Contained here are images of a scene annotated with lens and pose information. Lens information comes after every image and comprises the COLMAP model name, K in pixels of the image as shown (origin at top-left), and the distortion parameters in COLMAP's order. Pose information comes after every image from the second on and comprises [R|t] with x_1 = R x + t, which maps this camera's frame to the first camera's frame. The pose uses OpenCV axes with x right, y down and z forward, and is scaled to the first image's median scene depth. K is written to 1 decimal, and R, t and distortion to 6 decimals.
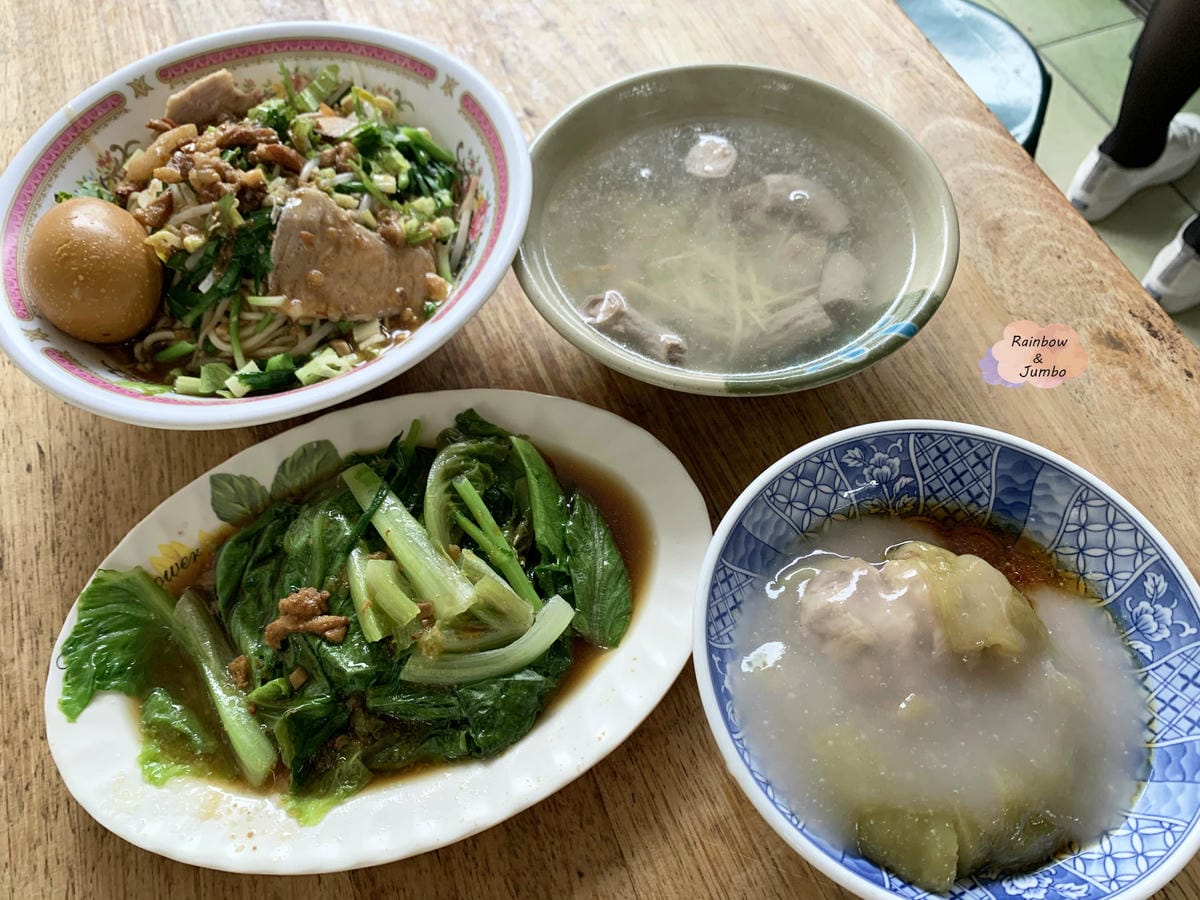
lens RADIAL K [[949.7, 0, 604.2], [0, 949.7, 438.5], [0, 0, 1]] dist [-0.013927, -0.001543]
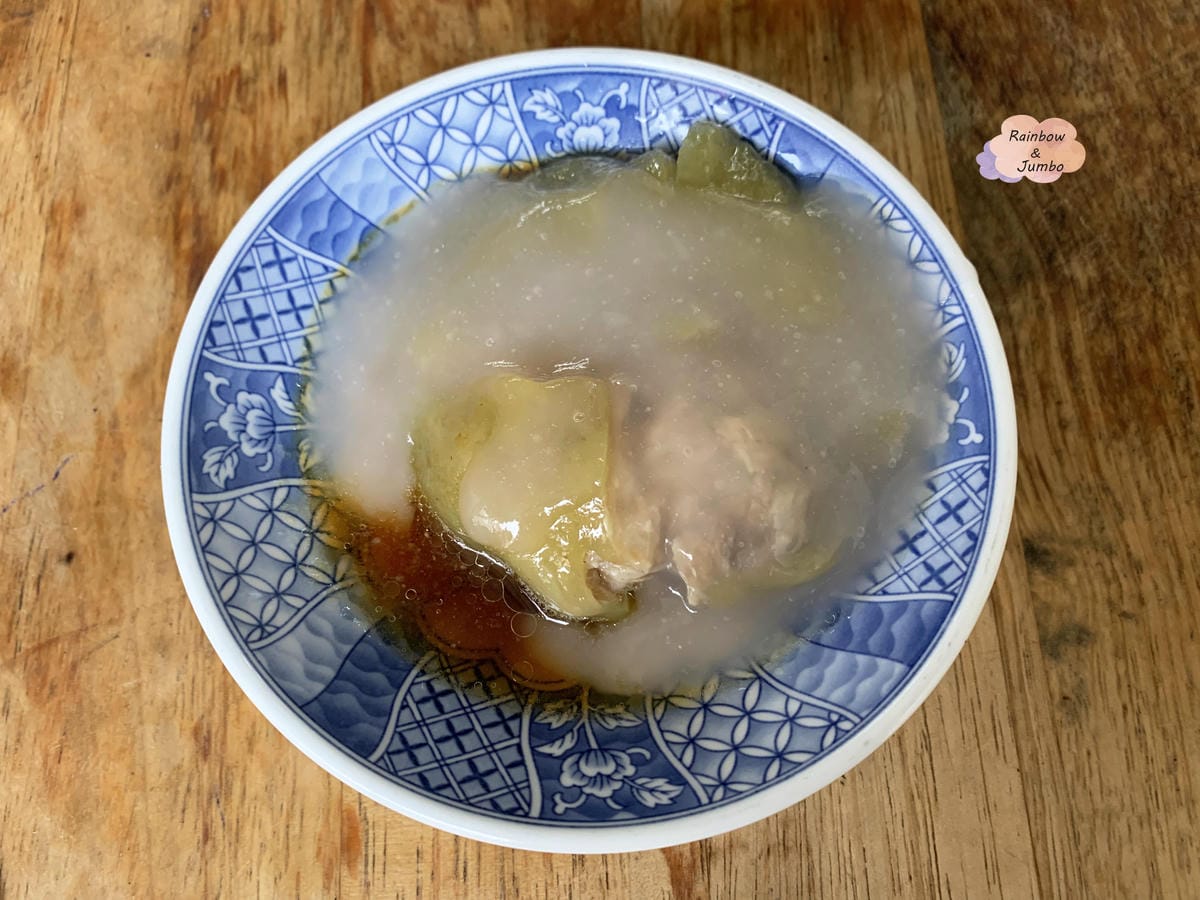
lens RADIAL K [[949.7, 0, 605.1], [0, 949.7, 441.9], [0, 0, 1]] dist [-0.013927, -0.001543]
pose [[-0.990368, -0.128047, 0.052673, 0.305100], [0.124063, -0.651775, 0.748196, -0.252591], [-0.061473, 0.747525, 0.661383, 0.565134]]
